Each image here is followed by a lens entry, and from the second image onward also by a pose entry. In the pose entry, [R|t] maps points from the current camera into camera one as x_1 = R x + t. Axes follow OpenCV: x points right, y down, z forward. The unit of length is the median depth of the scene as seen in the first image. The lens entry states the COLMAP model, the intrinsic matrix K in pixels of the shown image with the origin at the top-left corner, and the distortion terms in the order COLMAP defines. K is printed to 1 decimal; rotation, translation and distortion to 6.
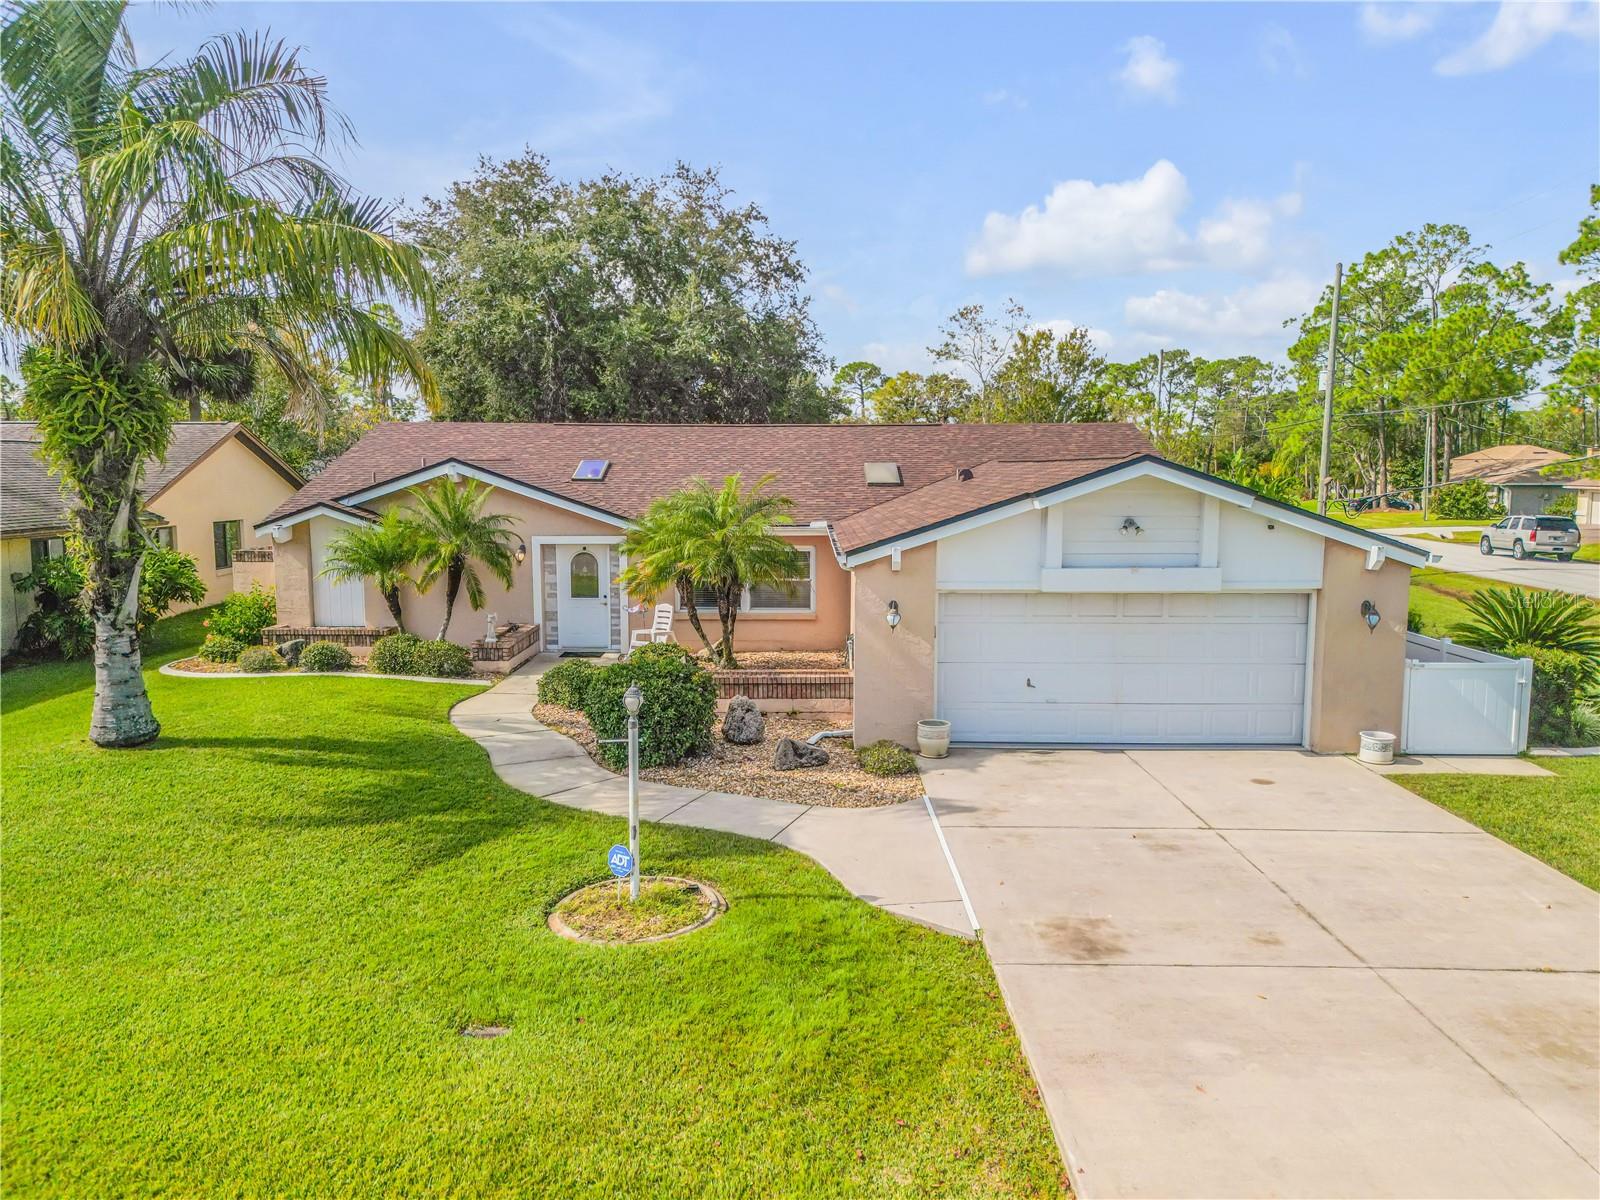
lens RADIAL K [[1142.2, 0, 794.7], [0, 1142.2, 598.9], [0, 0, 1]] dist [0.042704, -0.013295]
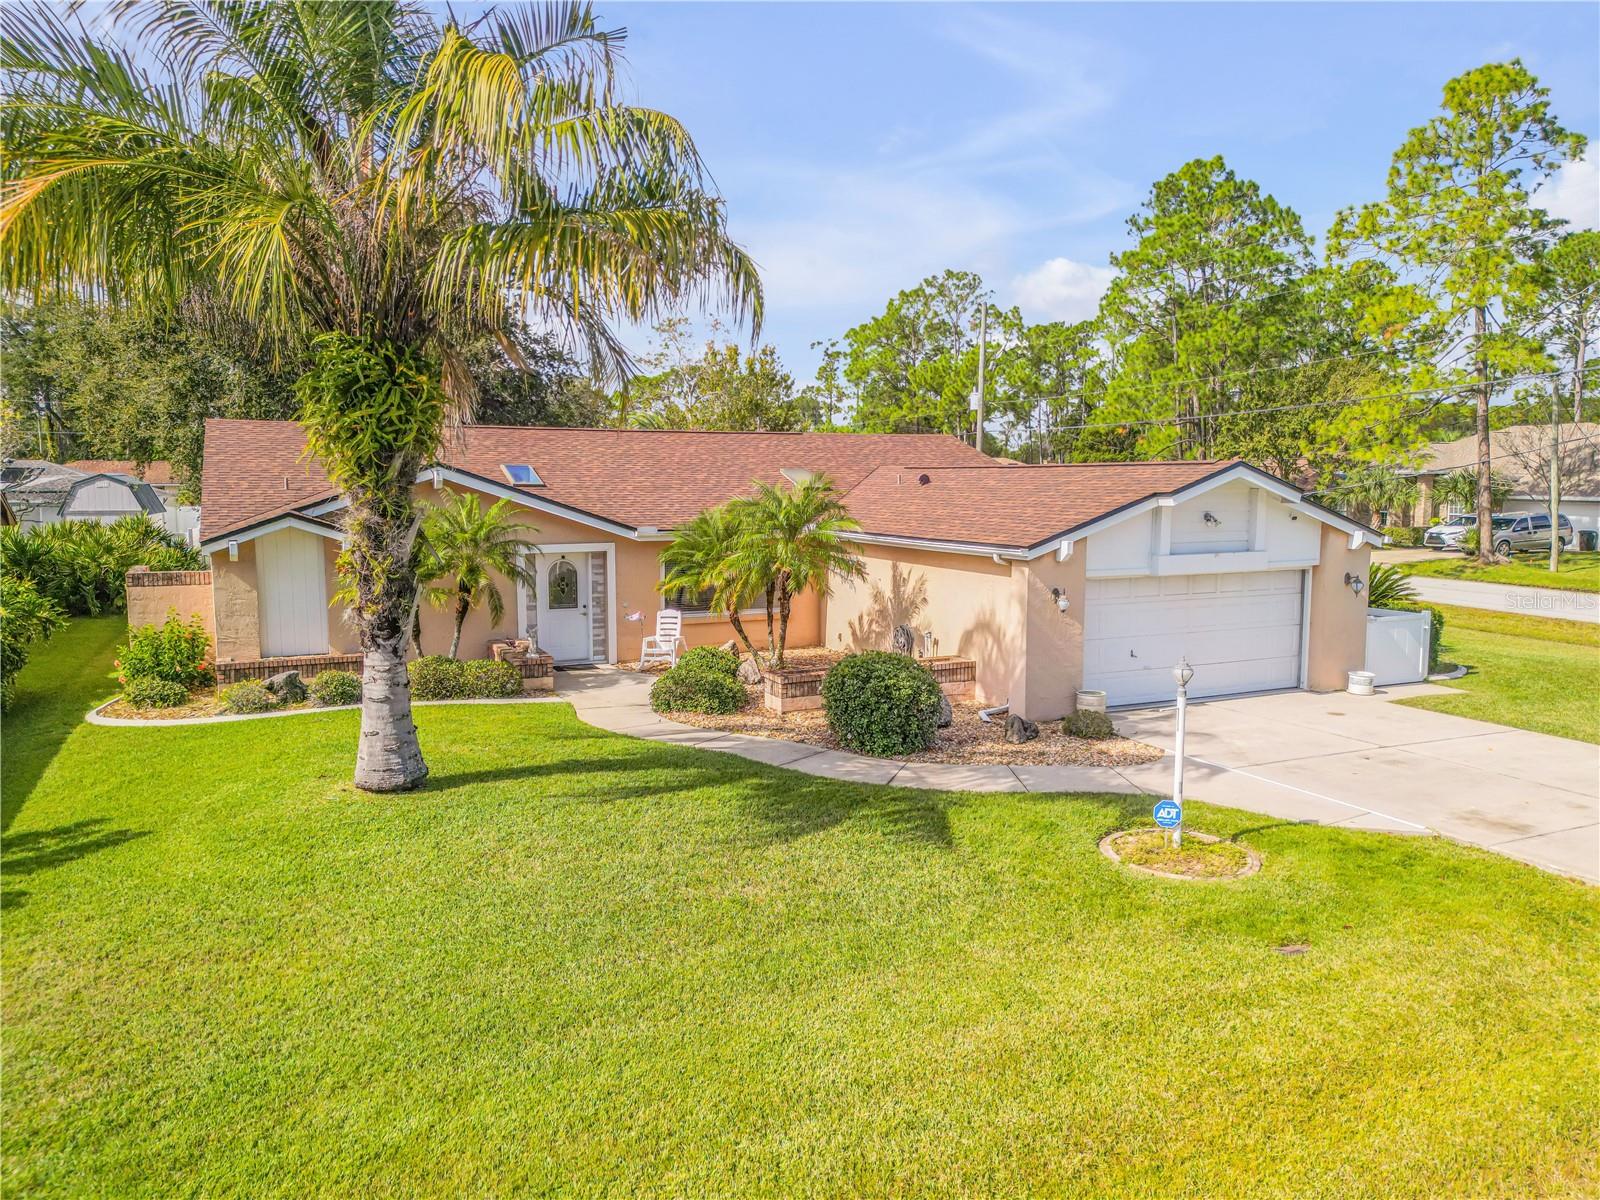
lens RADIAL K [[1142.2, 0, 789.6], [0, 1142.2, 601.6], [0, 0, 1]] dist [0.042704, -0.013295]
pose [[0.901779, -0.047682, 0.429558, -0.643774], [0.049569, 0.998748, 0.006803, -0.006246], [-0.429344, 0.015158, 0.903014, 0.081467]]
